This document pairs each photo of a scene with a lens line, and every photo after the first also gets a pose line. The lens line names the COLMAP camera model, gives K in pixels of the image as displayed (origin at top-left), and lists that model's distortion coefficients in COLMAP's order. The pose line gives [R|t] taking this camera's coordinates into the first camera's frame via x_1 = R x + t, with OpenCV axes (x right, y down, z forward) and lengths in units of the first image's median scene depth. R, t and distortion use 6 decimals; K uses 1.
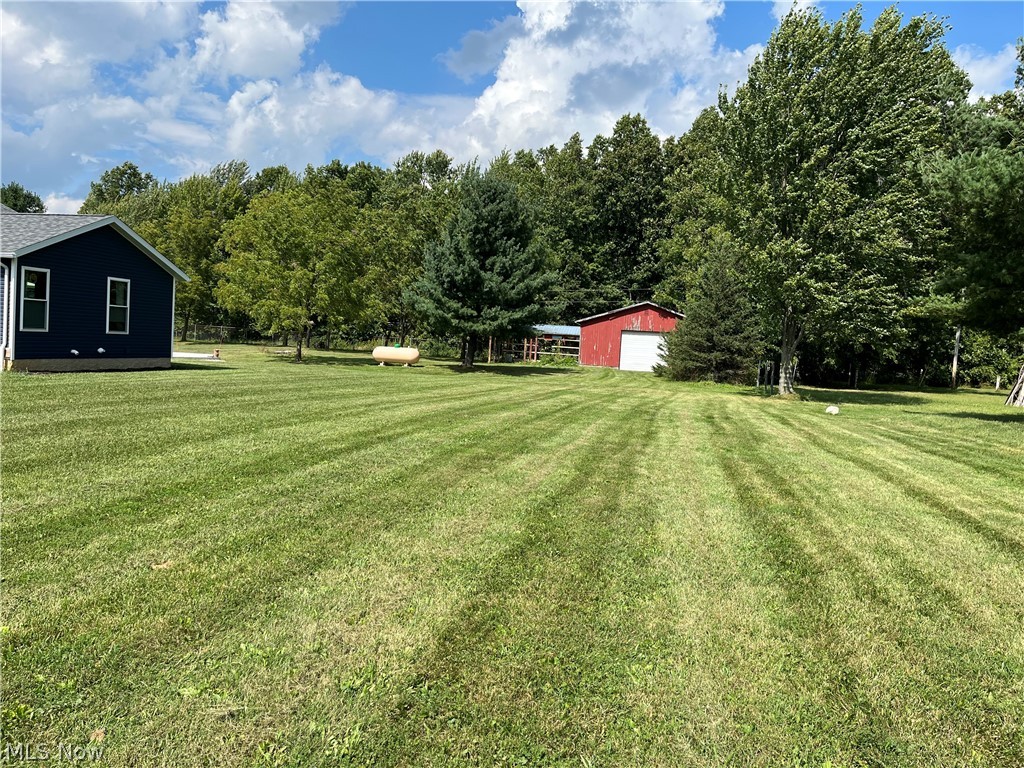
lens RADIAL K [[783.6, 0, 514.3], [0, 783.6, 385.1], [0, 0, 1]] dist [0.080323, -0.098513]
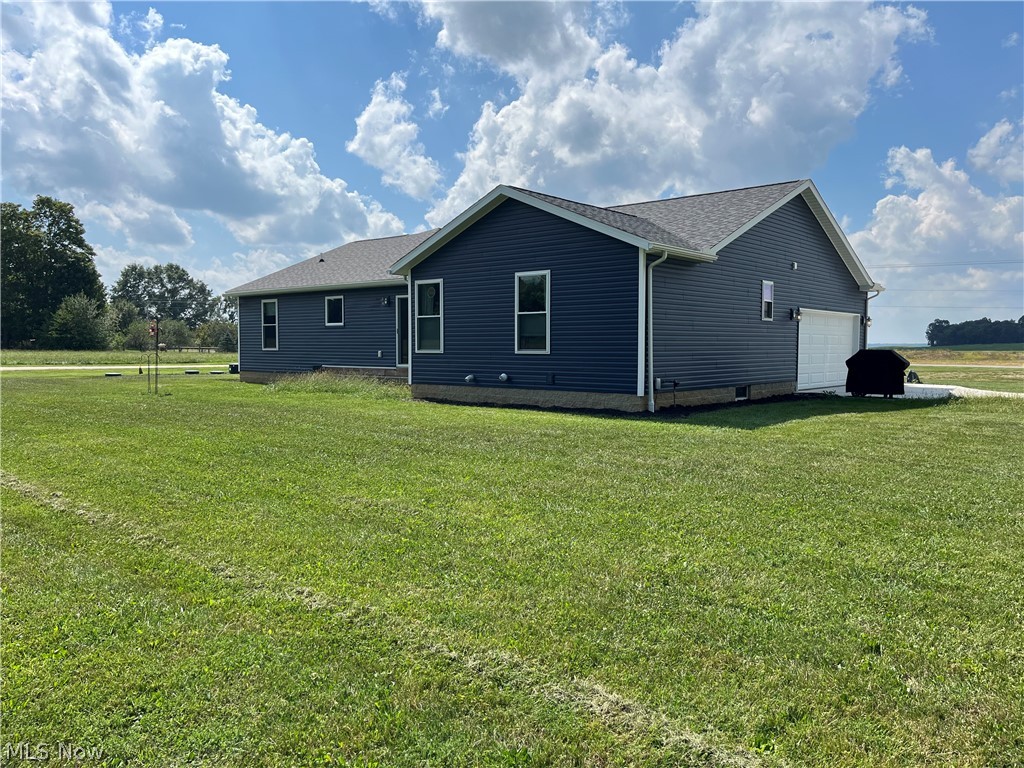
lens RADIAL K [[783.6, 0, 514.3], [0, 783.6, 385.1], [0, 0, 1]] dist [0.080323, -0.098513]
pose [[-0.453708, -0.004838, -0.891137, 0.107937], [-0.067211, 0.997323, 0.028805, -0.057301], [0.888612, 0.072963, -0.452819, 1.333037]]
